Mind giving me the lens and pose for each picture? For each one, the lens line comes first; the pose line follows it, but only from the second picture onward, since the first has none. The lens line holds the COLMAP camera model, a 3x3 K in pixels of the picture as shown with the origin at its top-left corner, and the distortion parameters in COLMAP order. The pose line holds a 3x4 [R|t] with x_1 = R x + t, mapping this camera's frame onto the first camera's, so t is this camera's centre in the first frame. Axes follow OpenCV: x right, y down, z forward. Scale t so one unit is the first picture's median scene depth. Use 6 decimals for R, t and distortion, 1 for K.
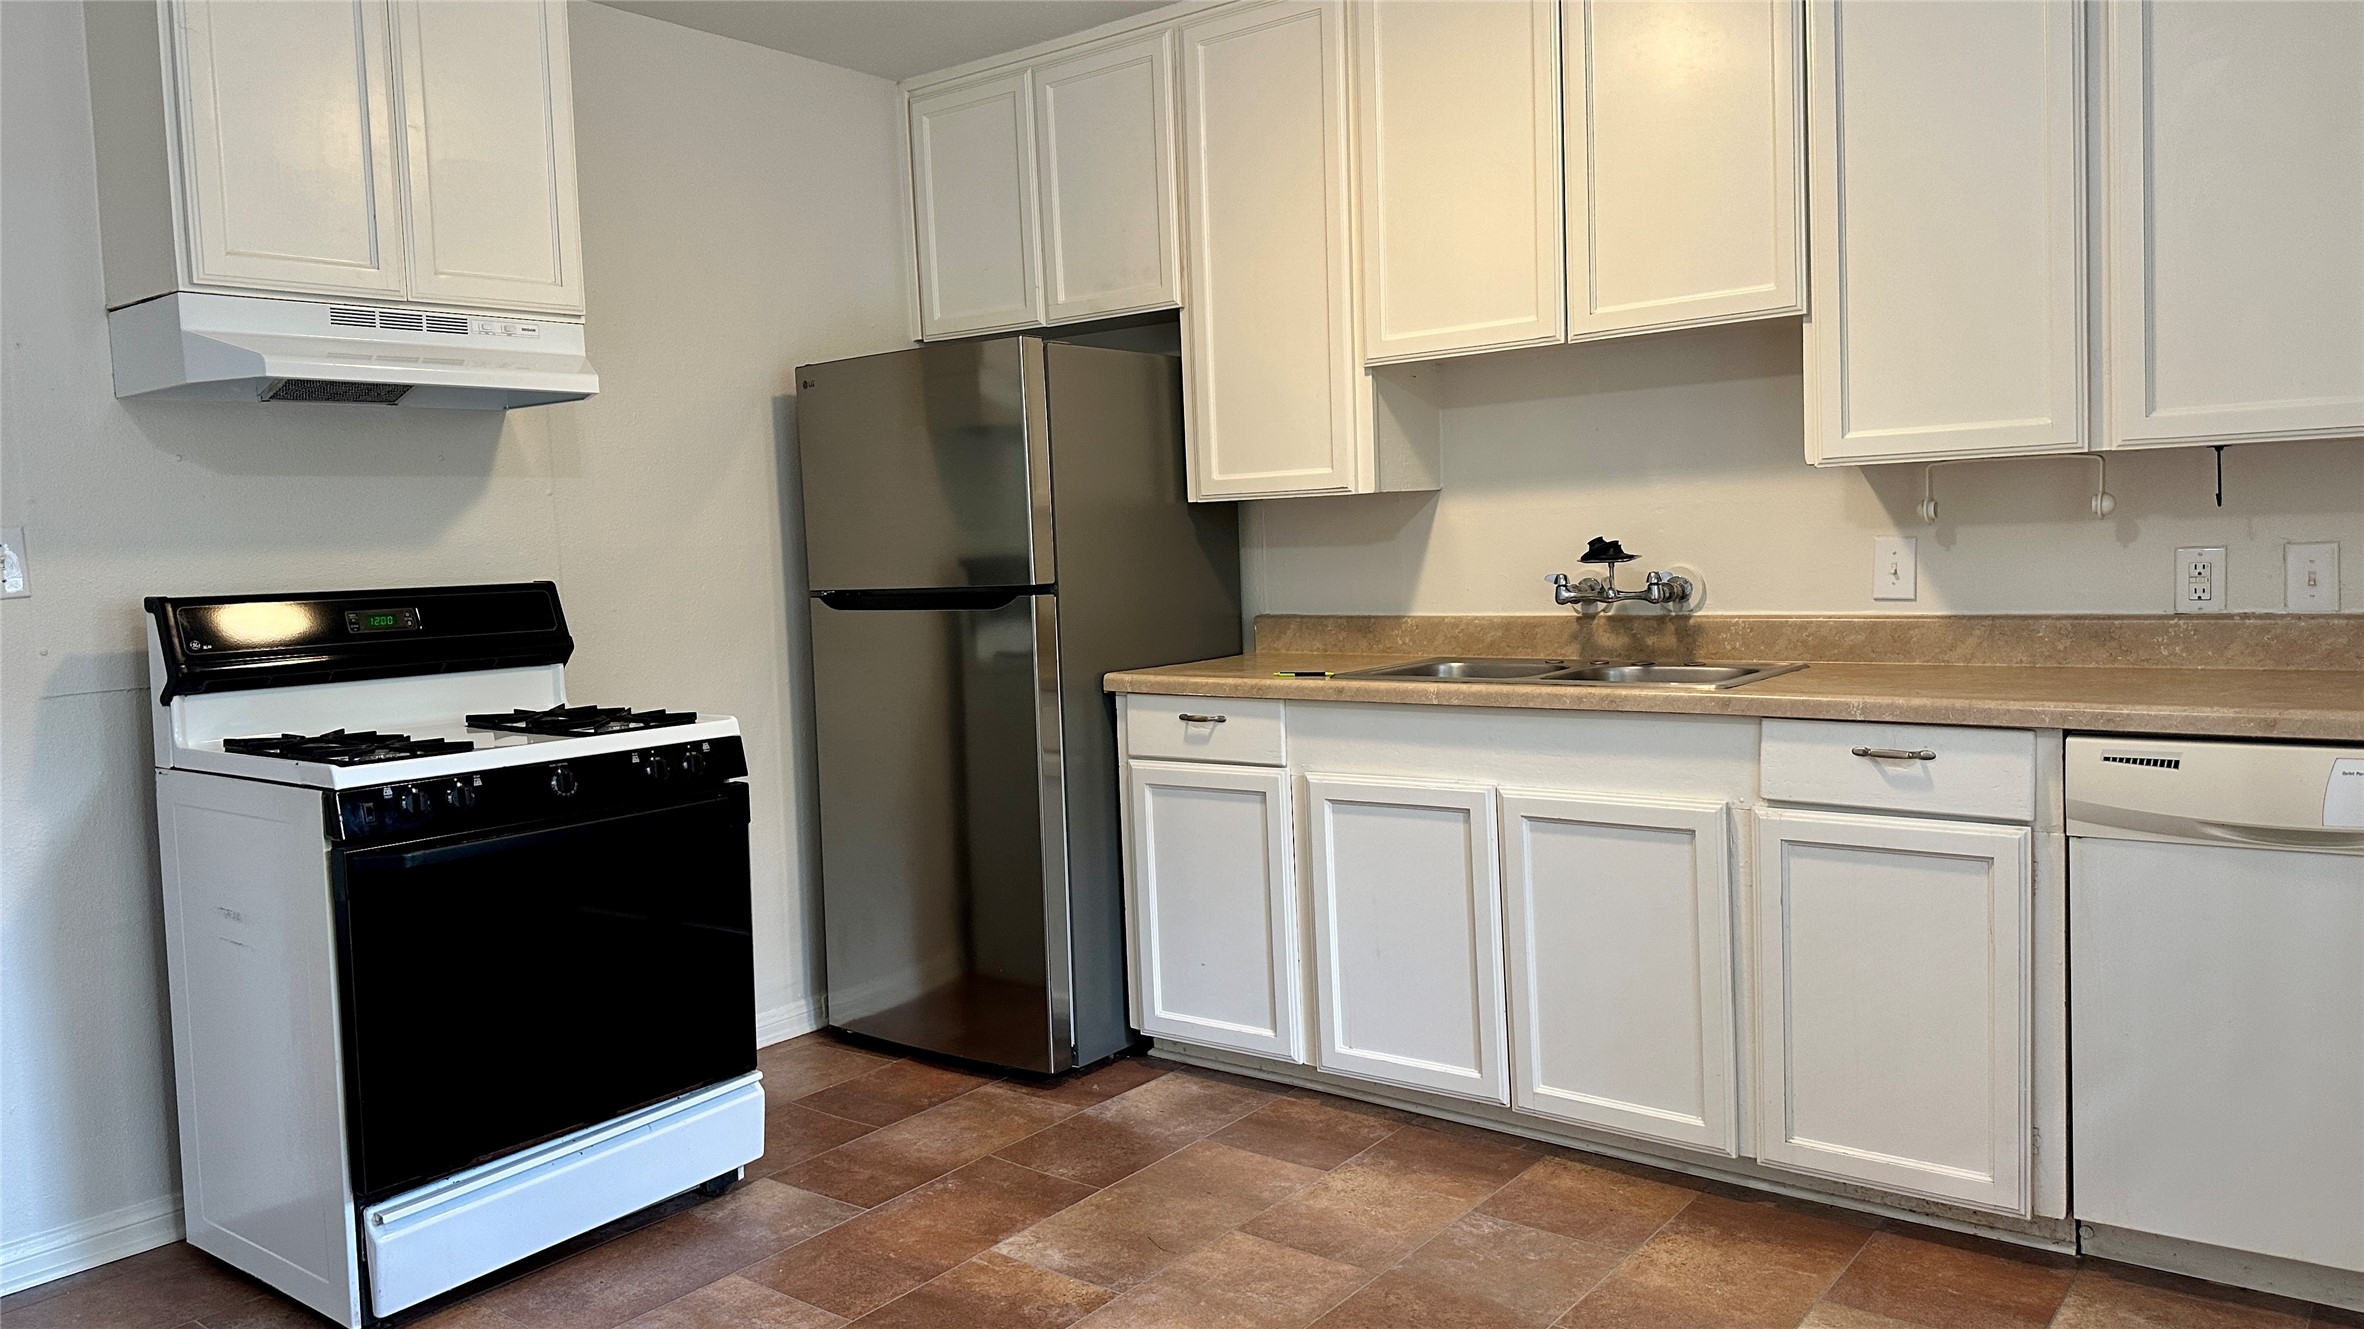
lens RADIAL K [[1650.6, 0, 1174.3], [0, 1650.6, 642.2], [0, 0, 1]] dist [0.121505, -0.183029]
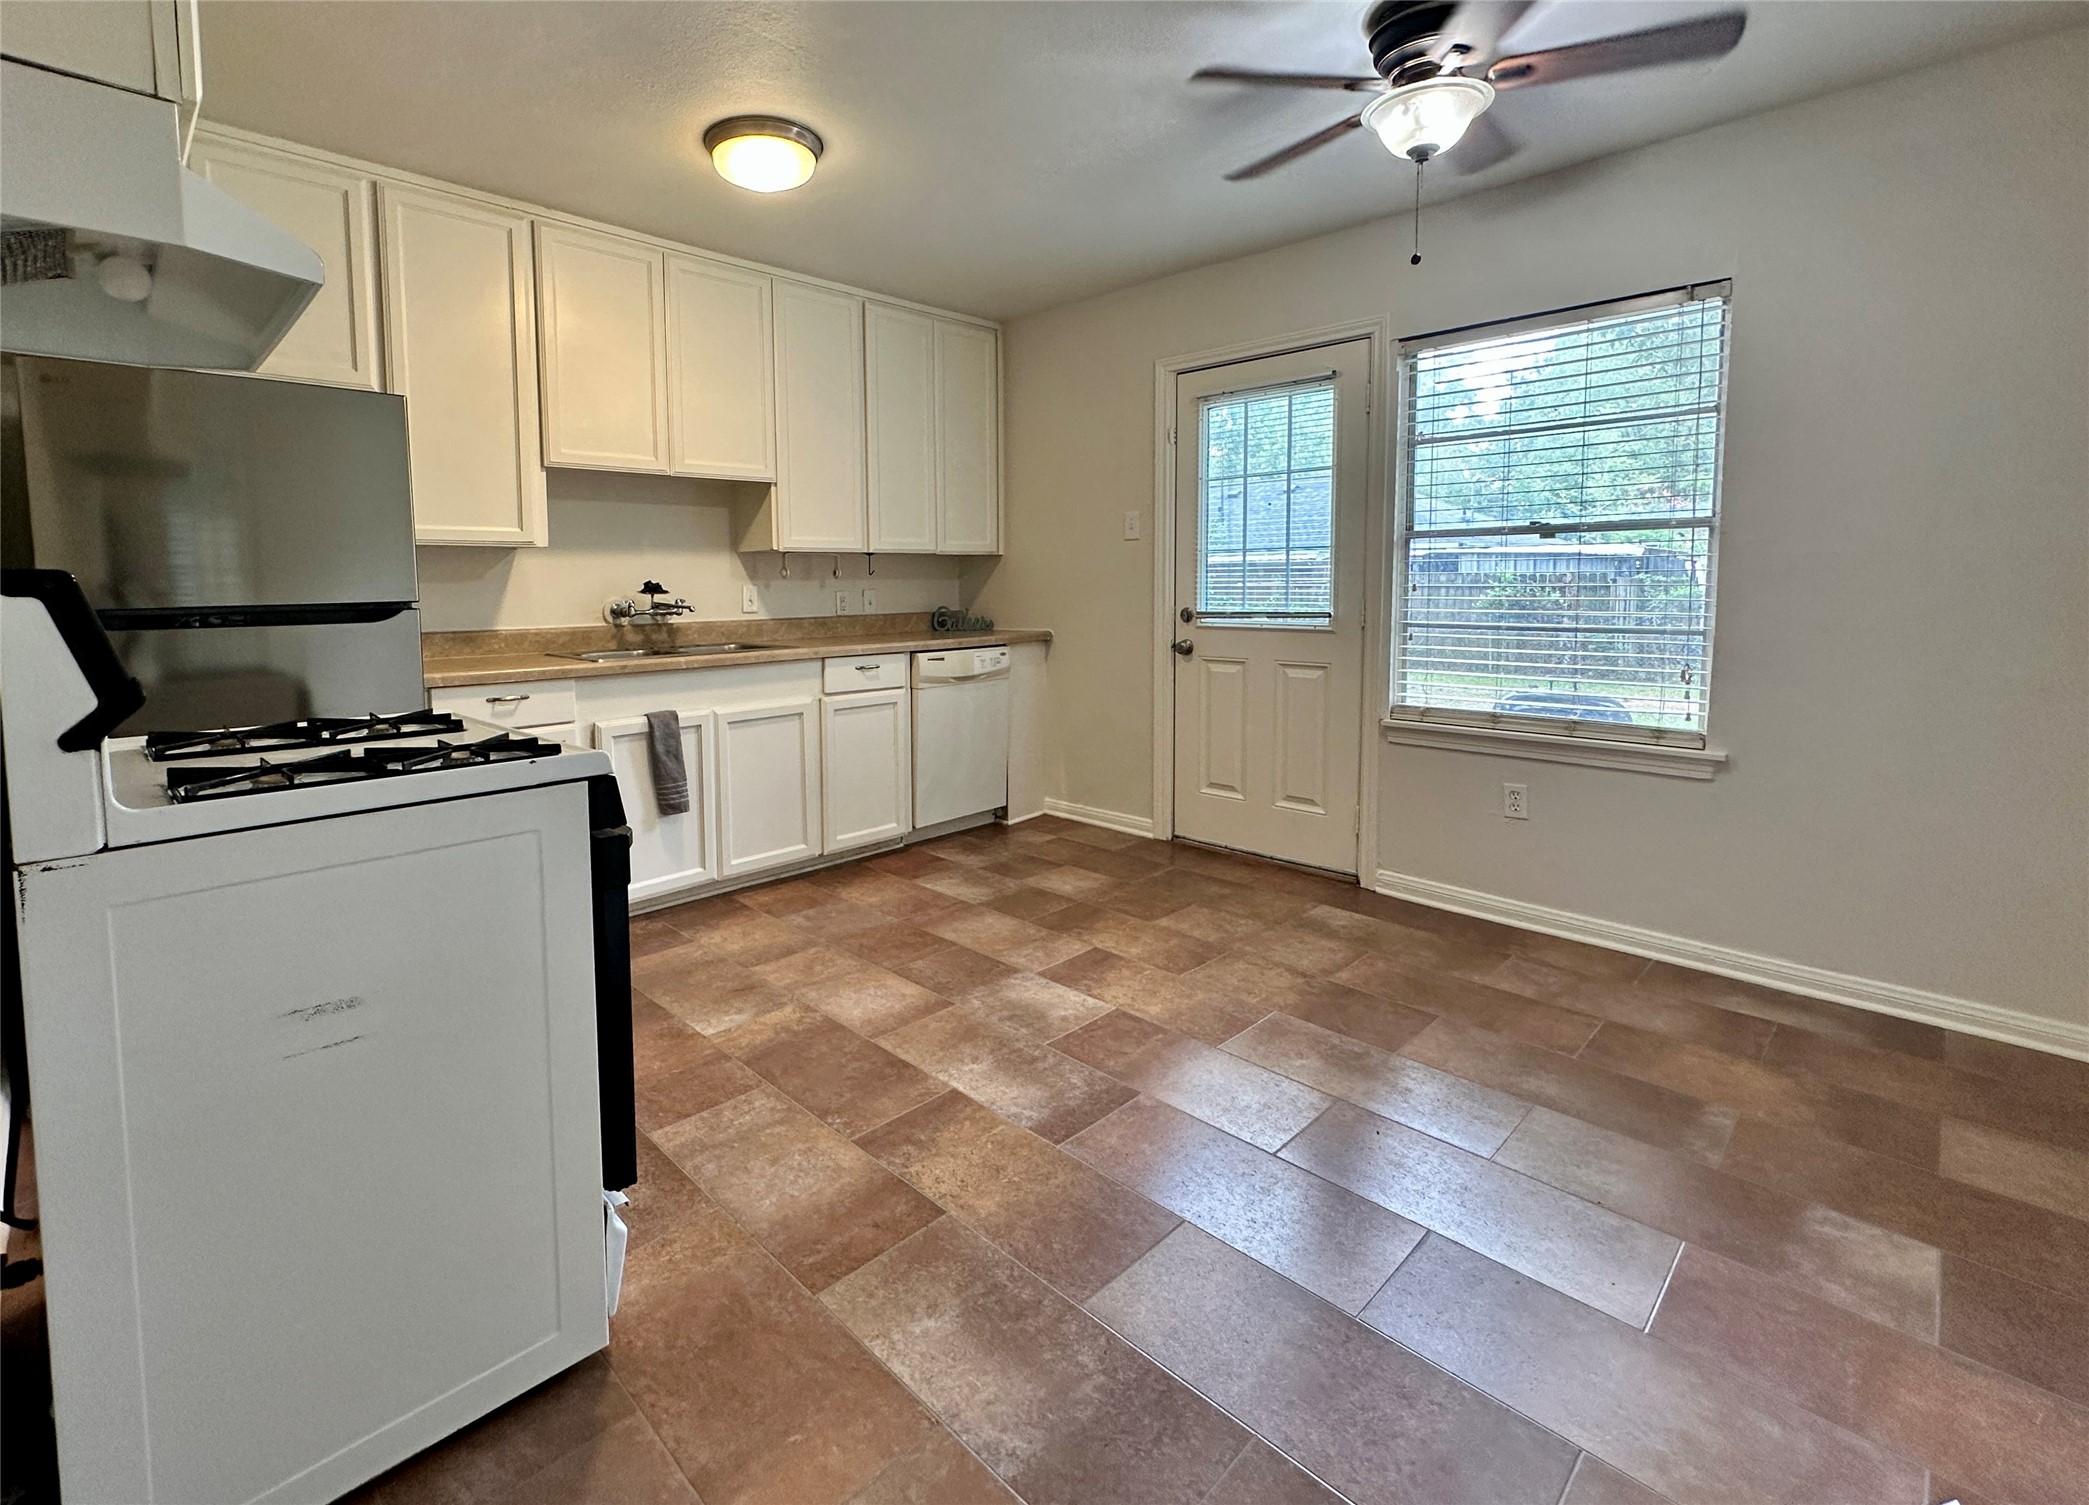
lens RADIAL K [[934.5, 0, 920.1], [0, 934.5, 655.7], [0, 0, 1]] dist [-0.003970, 0.001170]
pose [[0.169861, -0.038987, 0.984697, -0.806777], [0.070252, 0.997154, 0.027362, 0.014545], [-0.982961, 0.064530, 0.172116, 0.591751]]
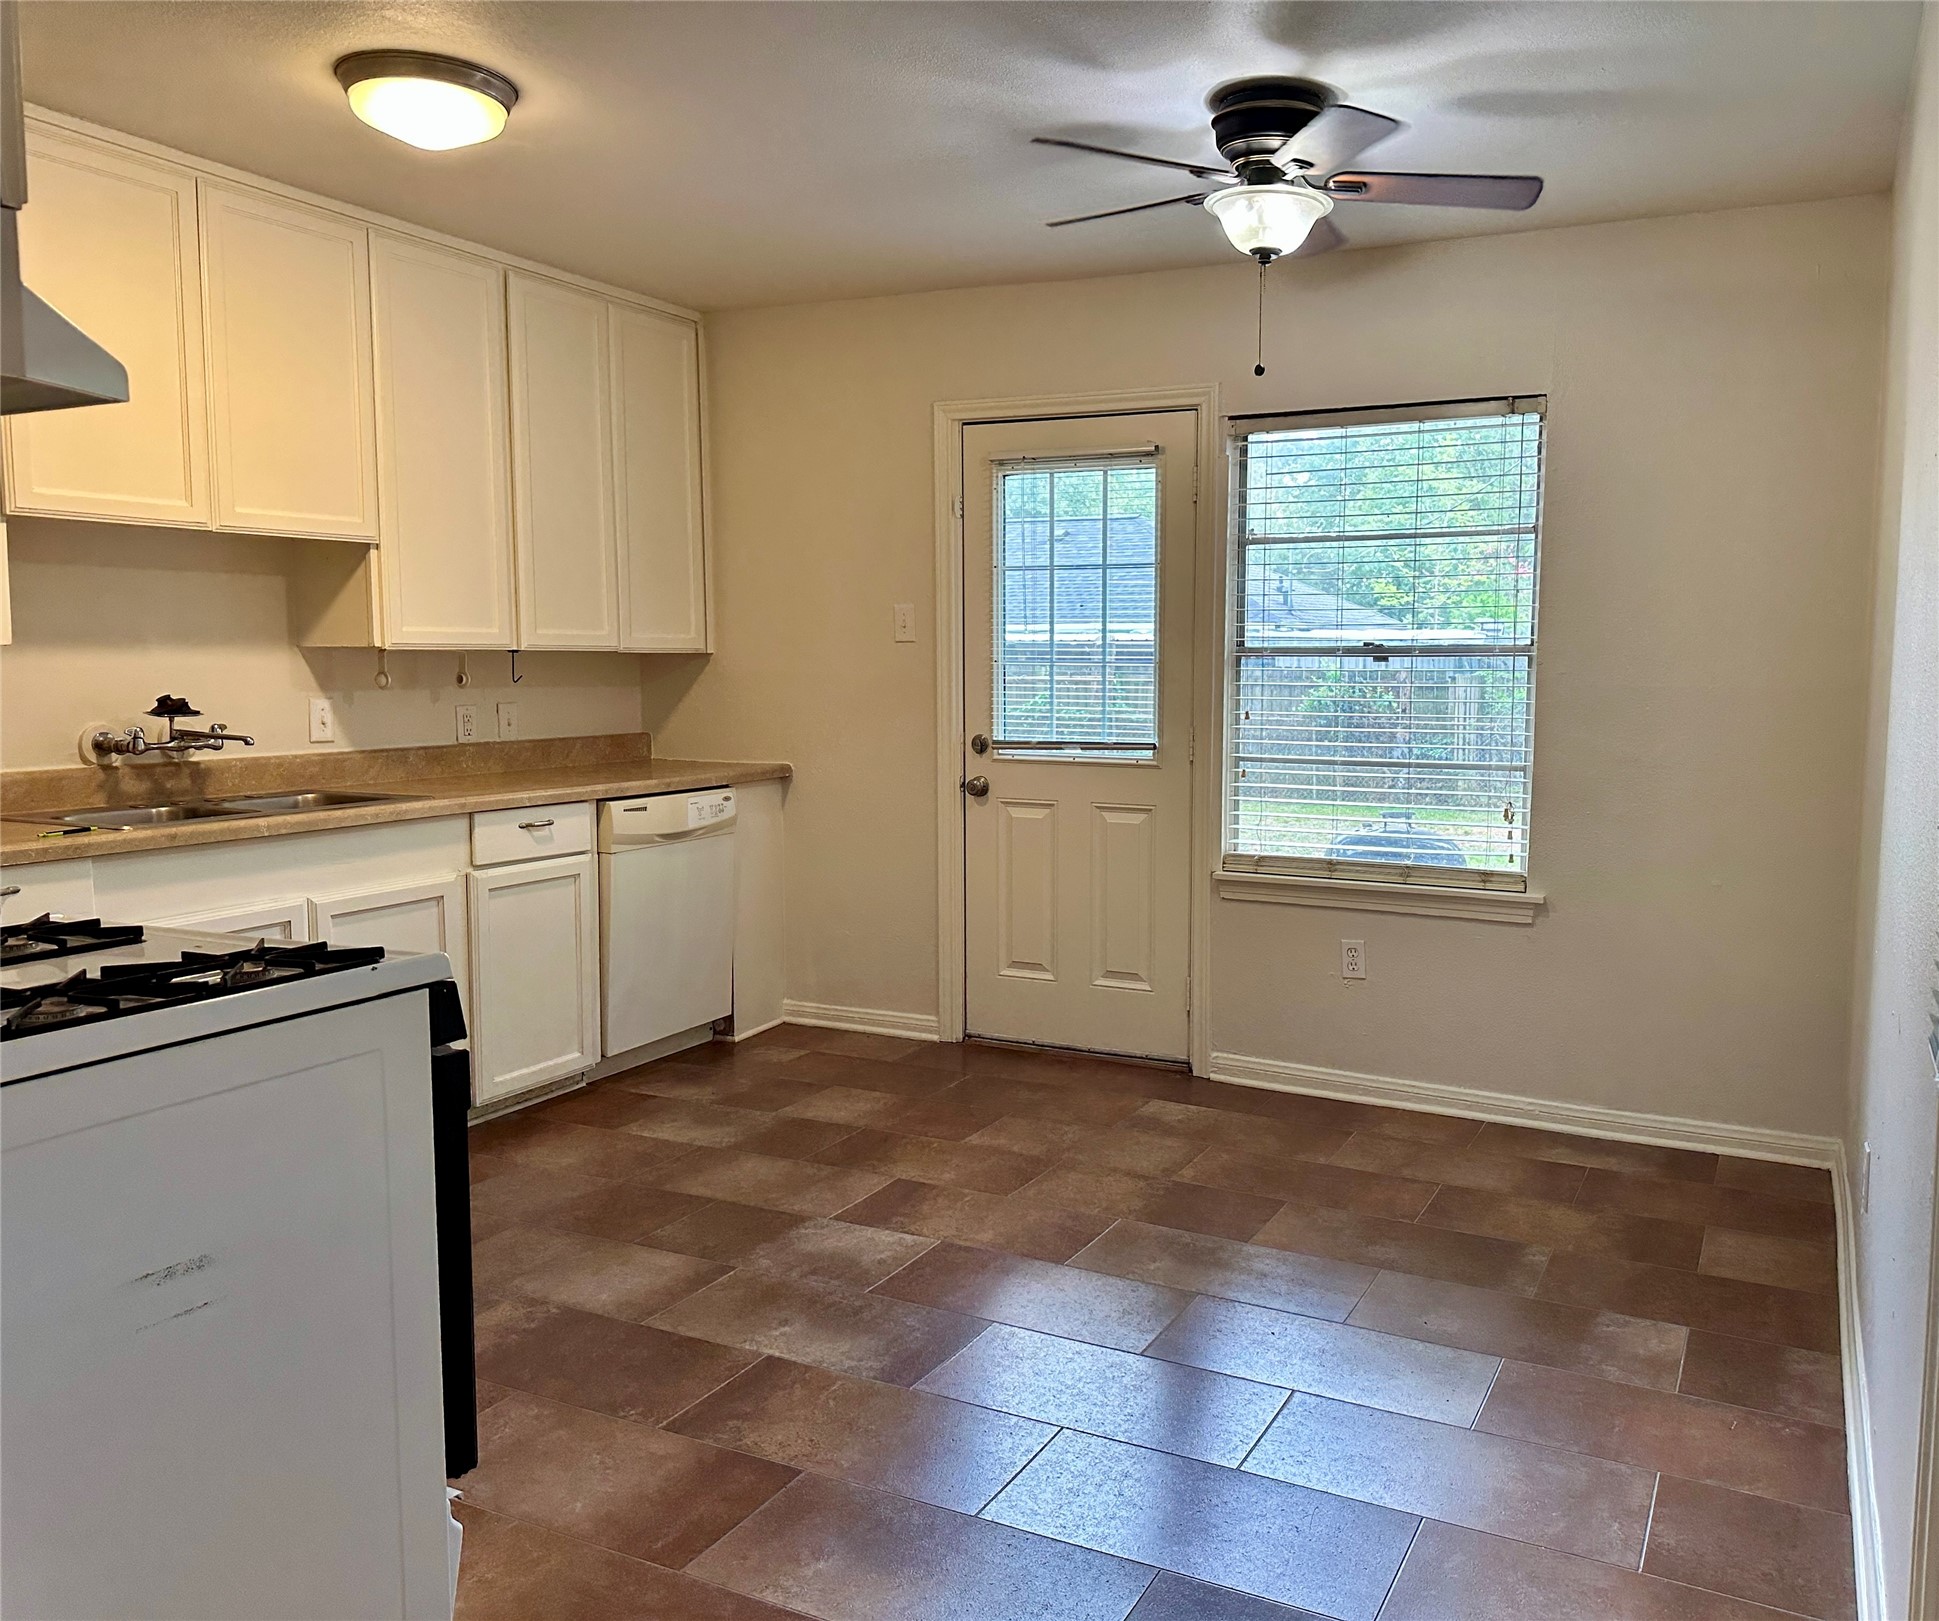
lens RADIAL K [[1506.1, 0, 1089.4], [0, 1506.1, 801.5], [0, 0, 1]] dist [0.174163, -0.318256]
pose [[-0.230214, -0.052028, 0.971748, -1.044153], [0.068342, 0.995240, 0.069476, -0.022411], [-0.970737, 0.082405, -0.225563, 0.698570]]
